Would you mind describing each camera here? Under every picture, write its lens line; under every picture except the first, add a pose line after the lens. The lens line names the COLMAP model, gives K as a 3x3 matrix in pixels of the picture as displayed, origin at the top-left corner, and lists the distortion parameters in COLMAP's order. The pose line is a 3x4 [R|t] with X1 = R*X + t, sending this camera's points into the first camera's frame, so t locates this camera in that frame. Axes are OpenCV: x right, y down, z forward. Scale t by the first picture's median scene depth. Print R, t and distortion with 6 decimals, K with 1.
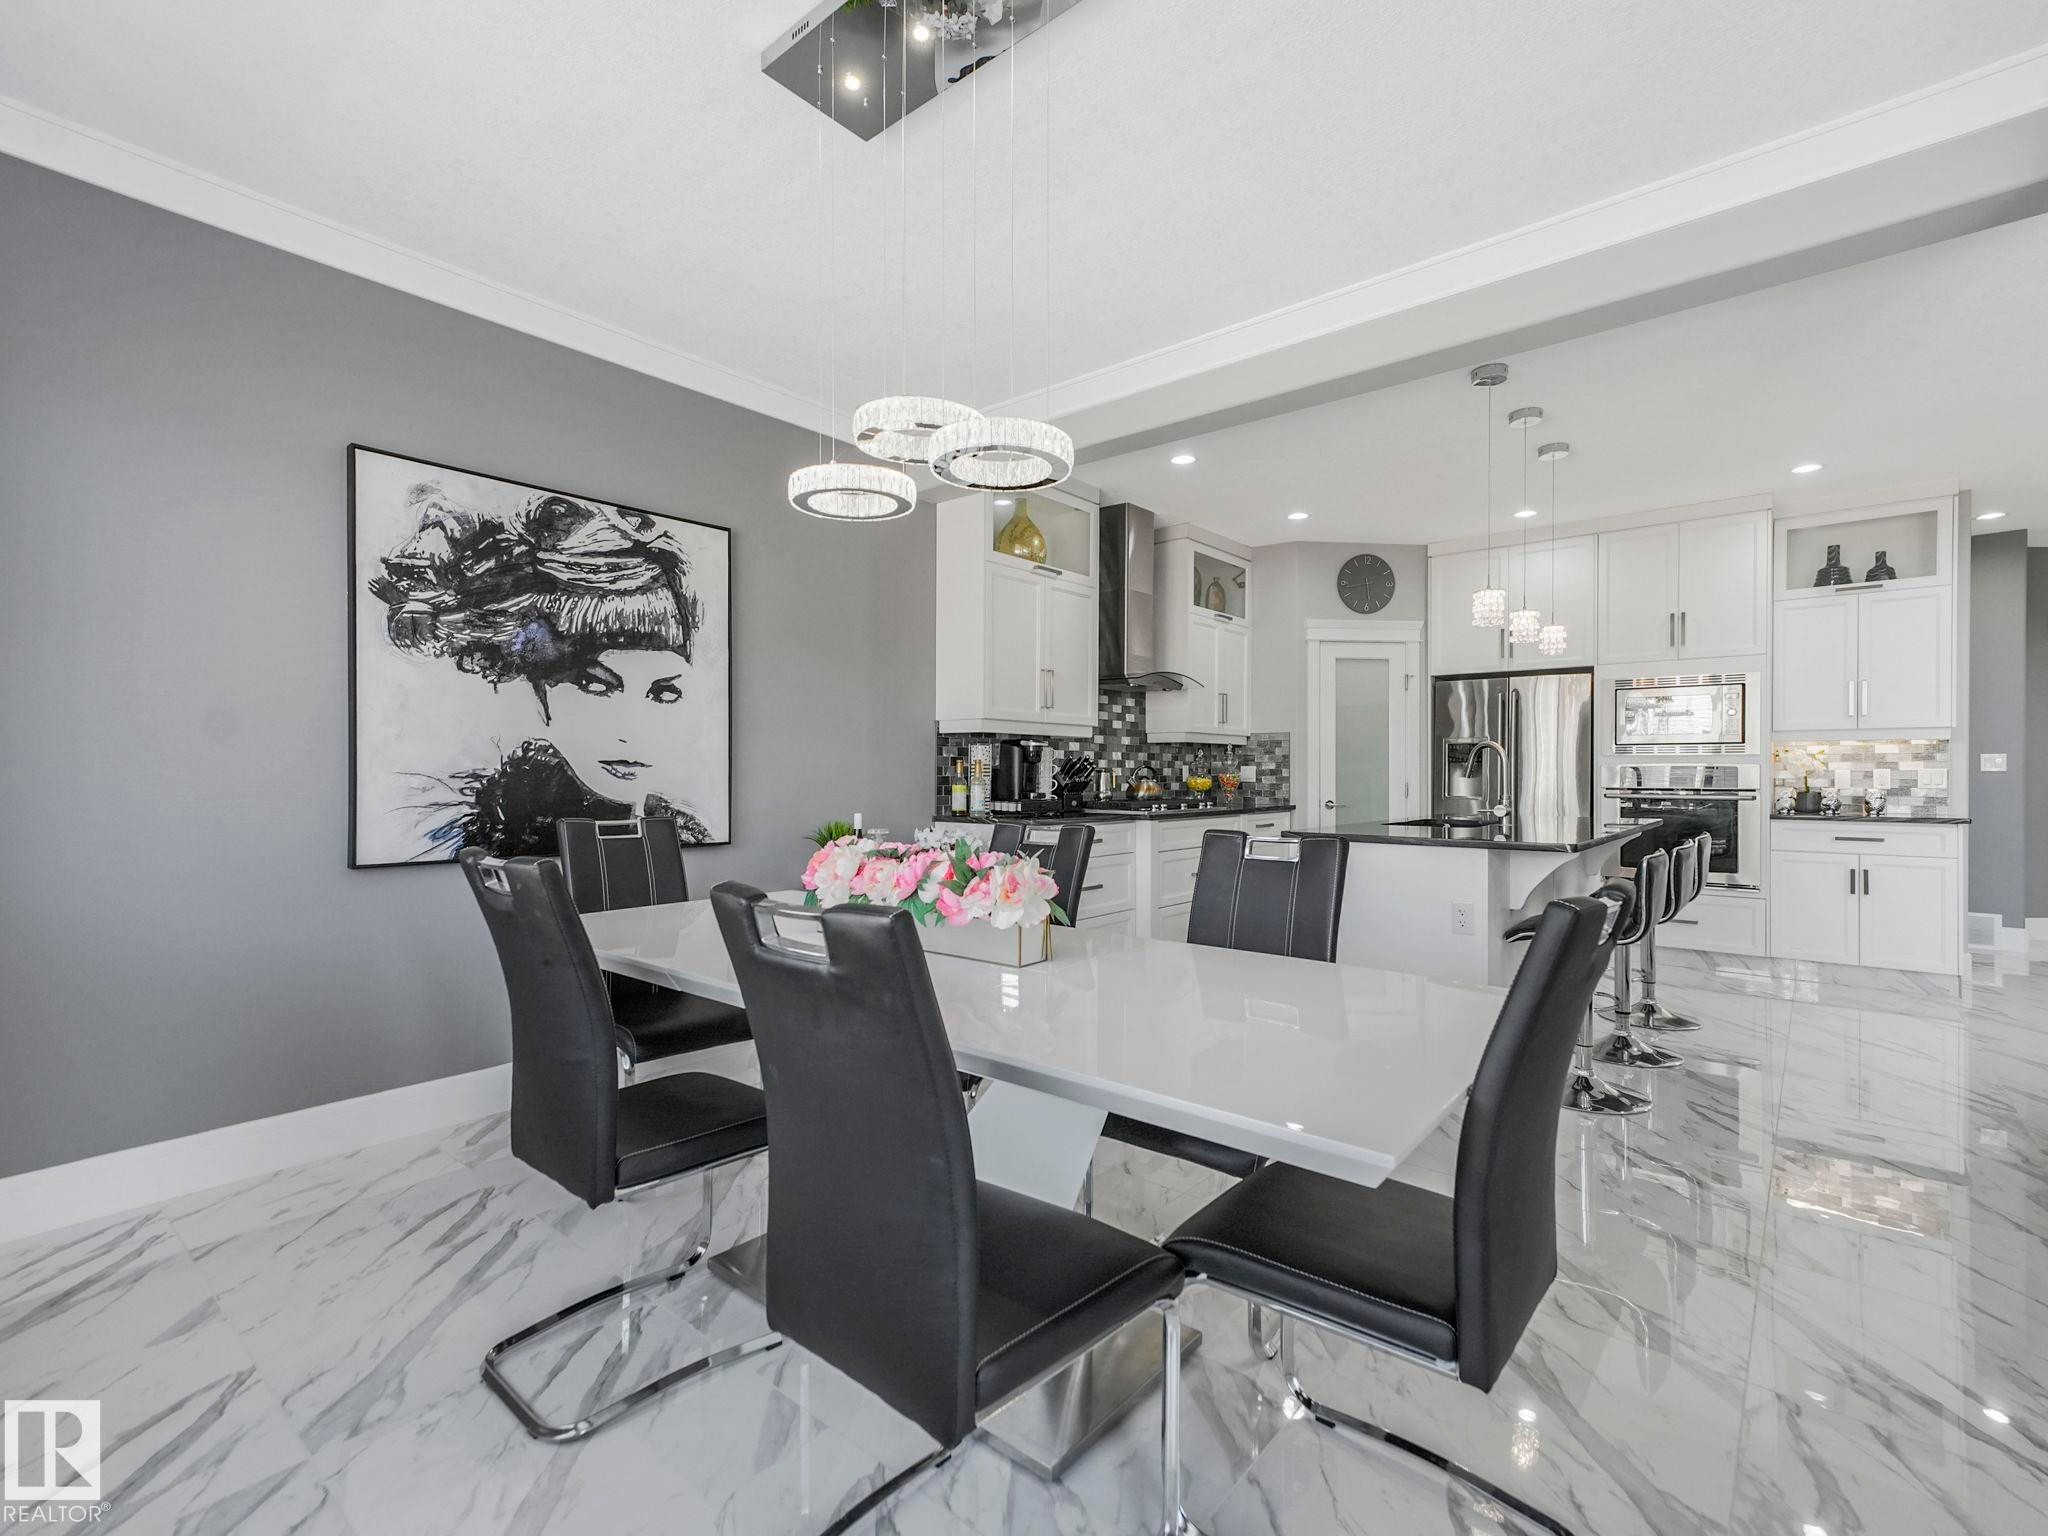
lens RADIAL K [[945.2, 0, 993.2], [0, 945.2, 769.9], [0, 0, 1]] dist [-0.009001, -0.001528]
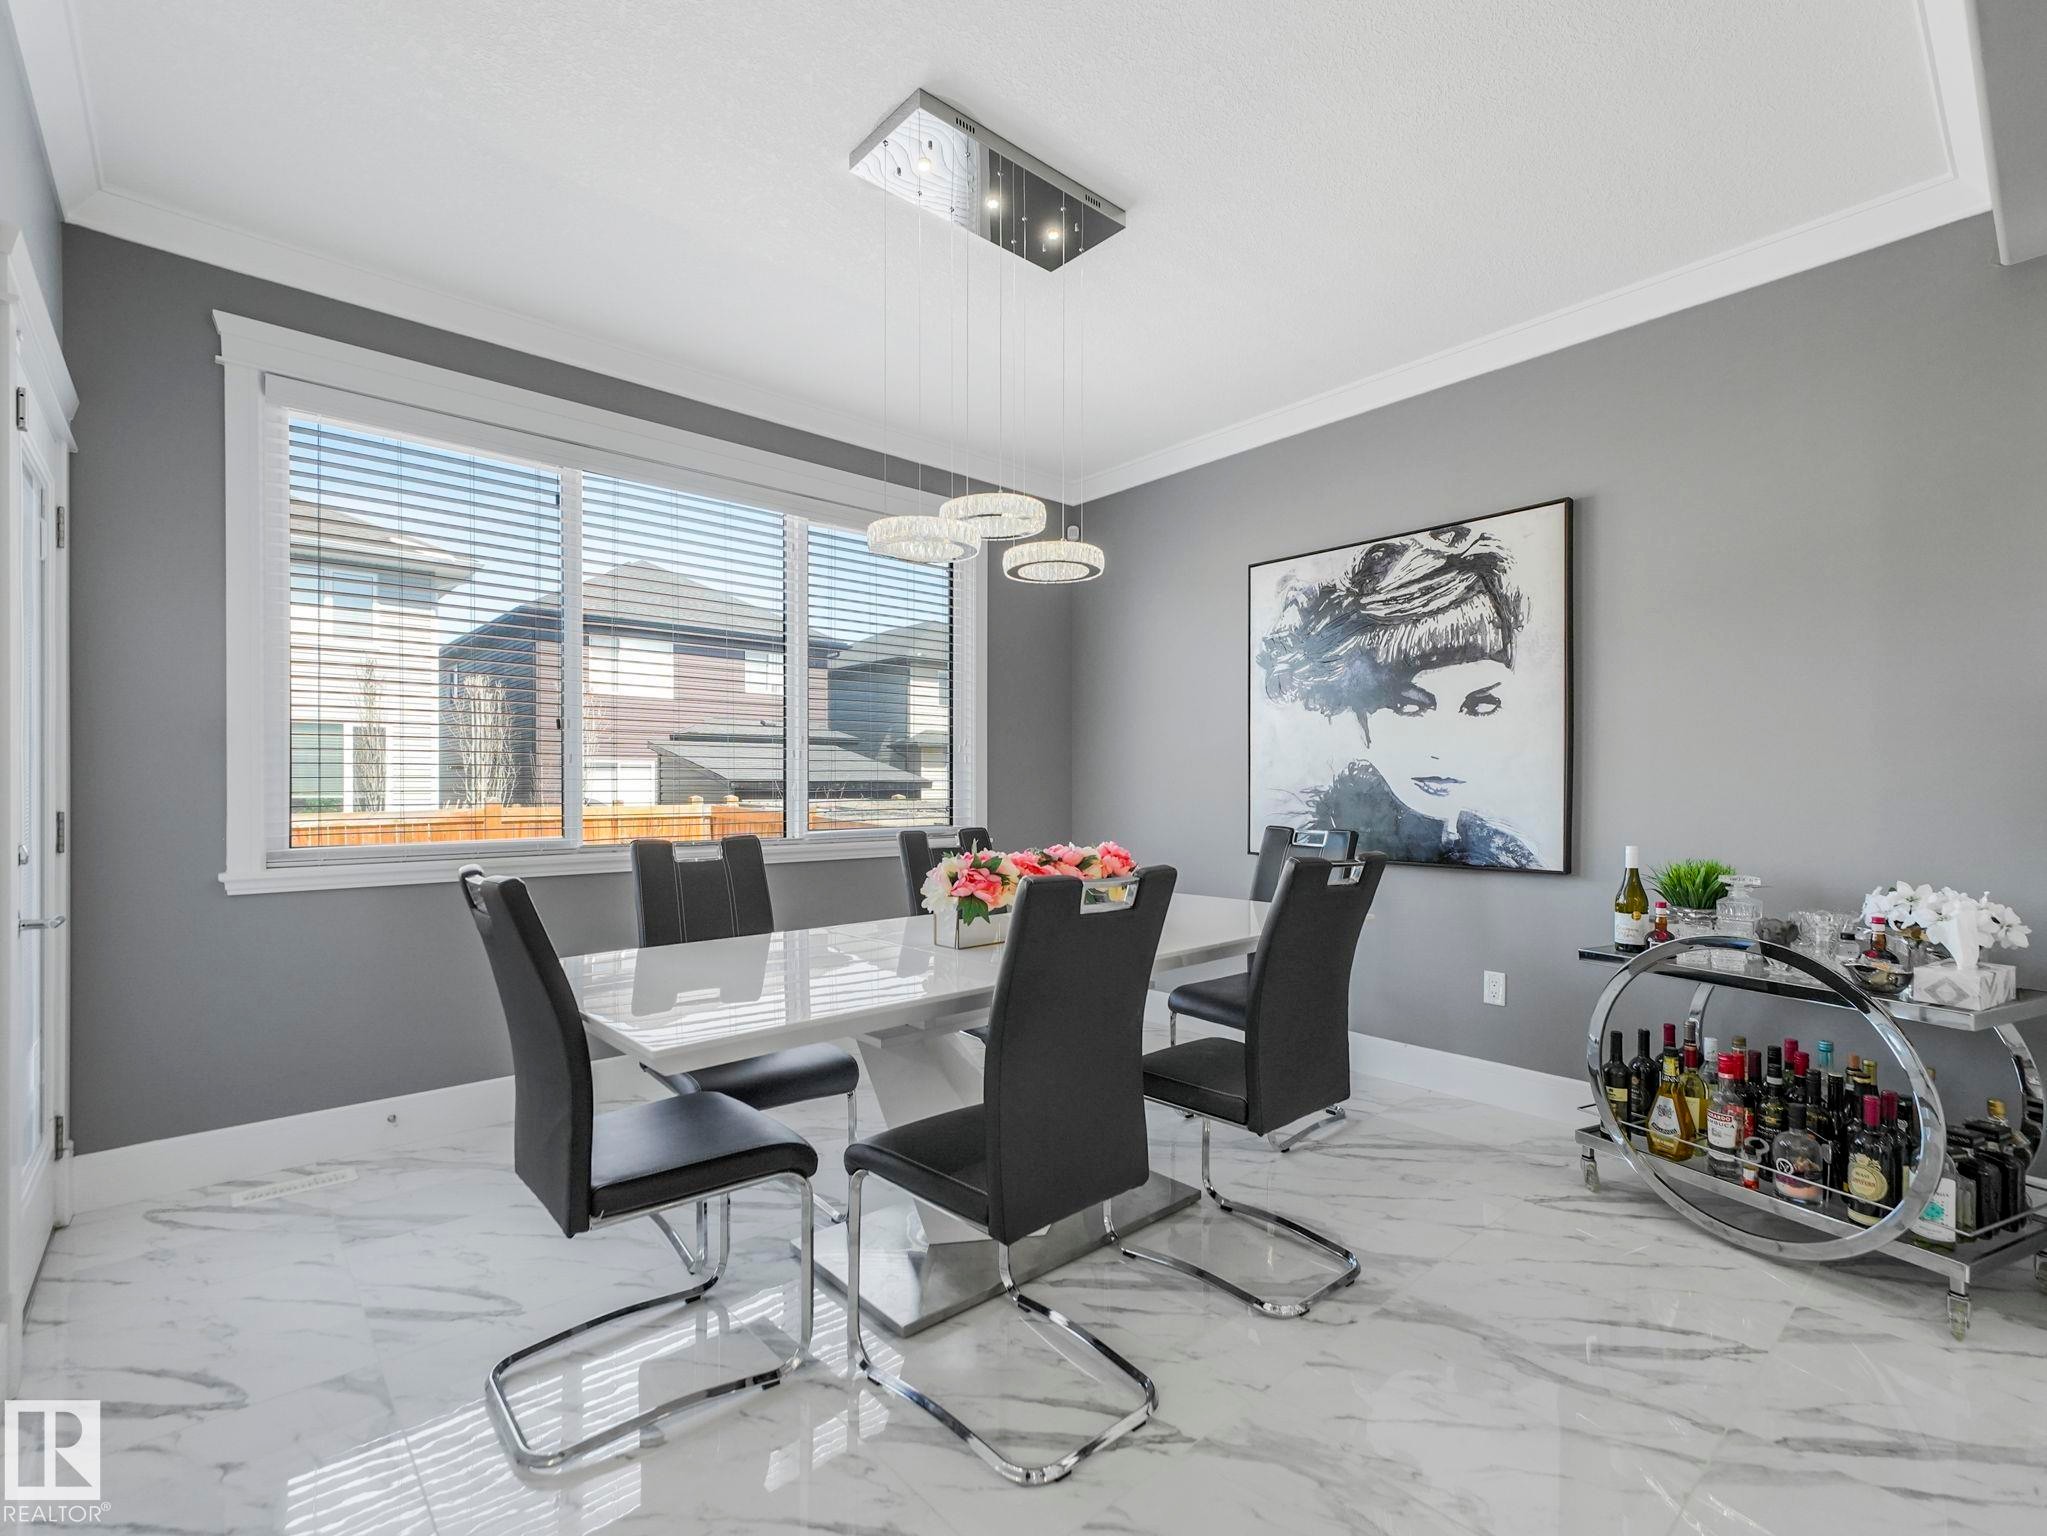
lens RADIAL K [[944.8, 0, 1017.0], [0, 944.8, 783.8], [0, 0, 1]] dist [-0.009001, -0.001528]
pose [[-0.127780, -0.007986, -0.991770, 0.653268], [0.003632, 0.999957, -0.008520, 0.004283], [0.991796, -0.004691, -0.127745, 0.661132]]
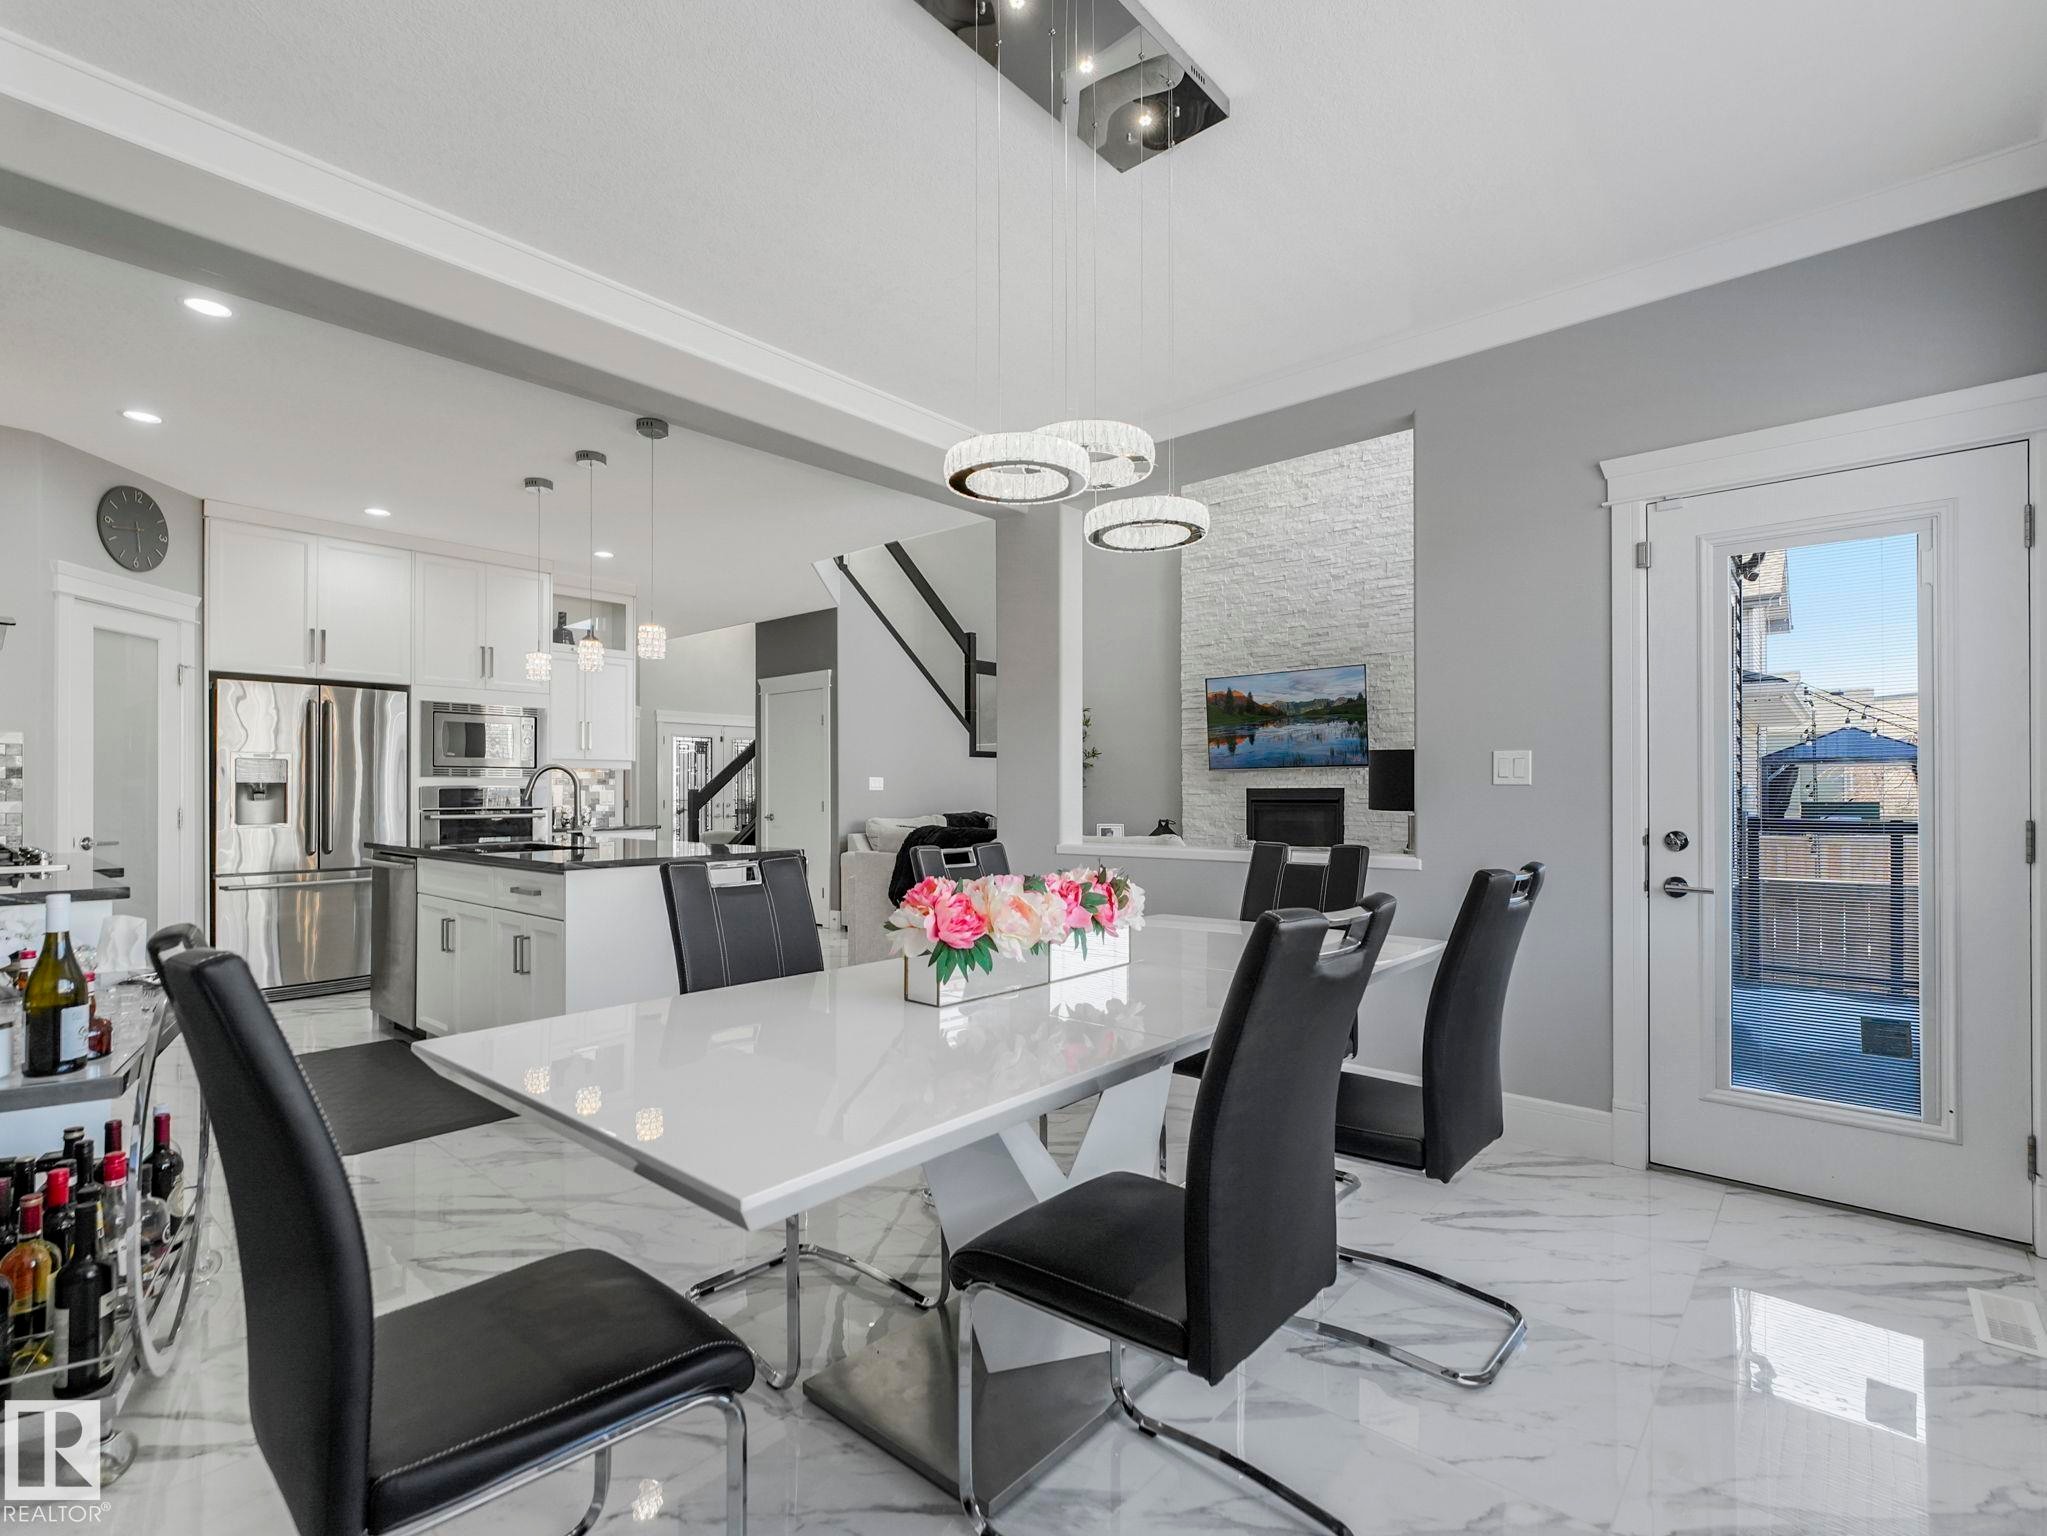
lens RADIAL K [[944.8, 0, 1011.6], [0, 944.8, 784.1], [0, 0, 1]] dist [-0.009001, -0.001528]
pose [[0.012619, 0.008931, 0.999880, -0.552195], [-0.003032, 0.999956, -0.008893, -0.000530], [-0.999916, -0.002920, 0.012645, 0.592085]]
